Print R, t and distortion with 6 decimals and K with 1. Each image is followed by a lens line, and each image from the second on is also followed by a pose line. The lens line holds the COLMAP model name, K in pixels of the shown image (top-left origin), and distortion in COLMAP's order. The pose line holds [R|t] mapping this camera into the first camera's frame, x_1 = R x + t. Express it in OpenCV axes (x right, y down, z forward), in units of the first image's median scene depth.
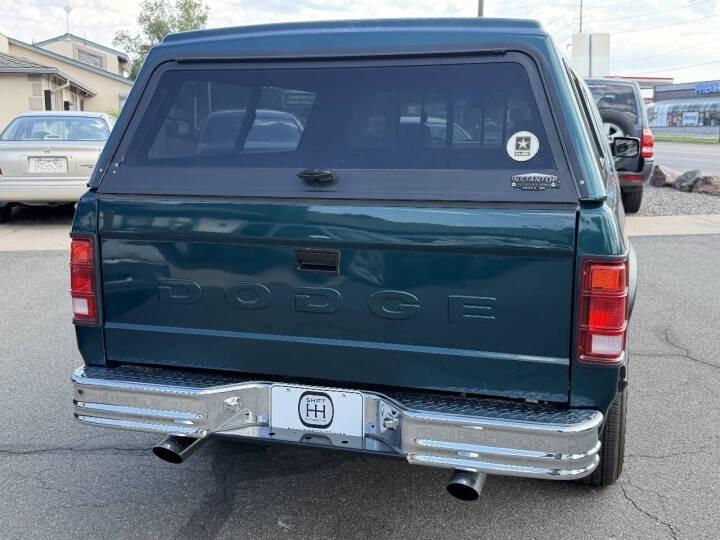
lens RADIAL K [[801.1, 0, 360.0], [0, 801.1, 270.0], [0, 0, 1]] dist [0.195851, -0.437989]
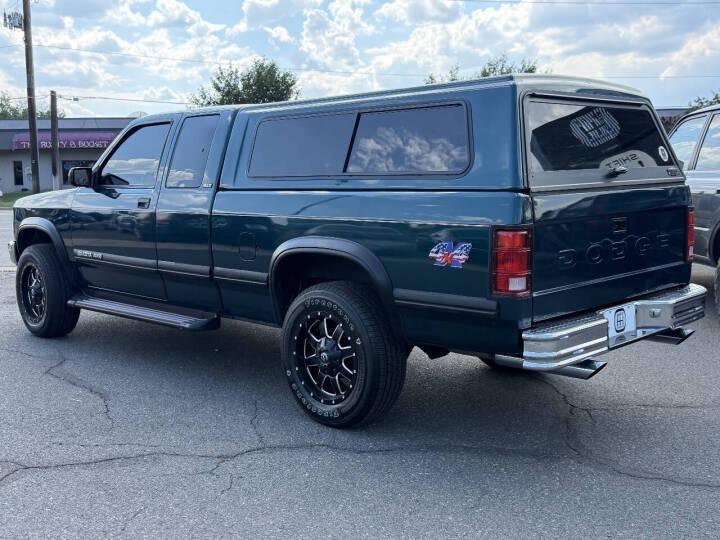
lens RADIAL K [[801.1, 0, 360.0], [0, 801.1, 270.0], [0, 0, 1]] dist [0.195851, -0.437989]
pose [[0.443069, -0.119076, 0.888544, -1.682843], [0.146522, 0.987430, 0.059266, -0.092527], [-0.884433, 0.103932, 0.454947, 0.716487]]
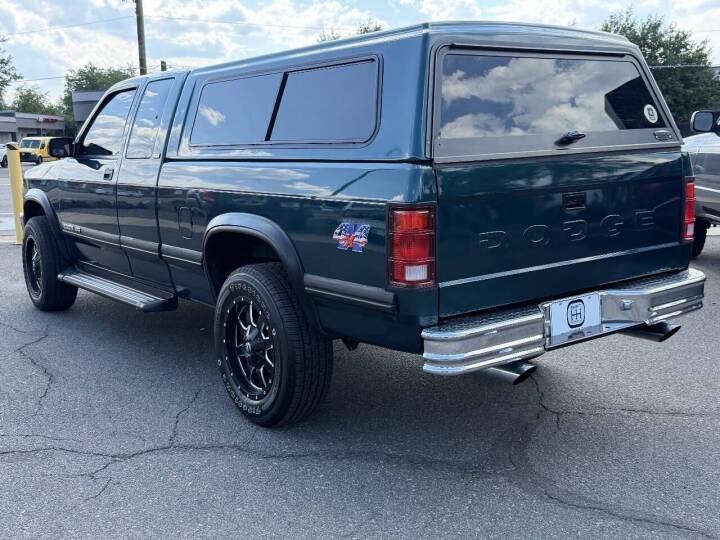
lens RADIAL K [[801.1, 0, 360.0], [0, 801.1, 270.0], [0, 0, 1]] dist [0.195851, -0.437989]
pose [[0.567690, -0.150411, 0.809385, -1.332794], [0.148029, 0.985793, 0.079368, -0.056910], [-0.809824, 0.074756, 0.581891, 0.504122]]
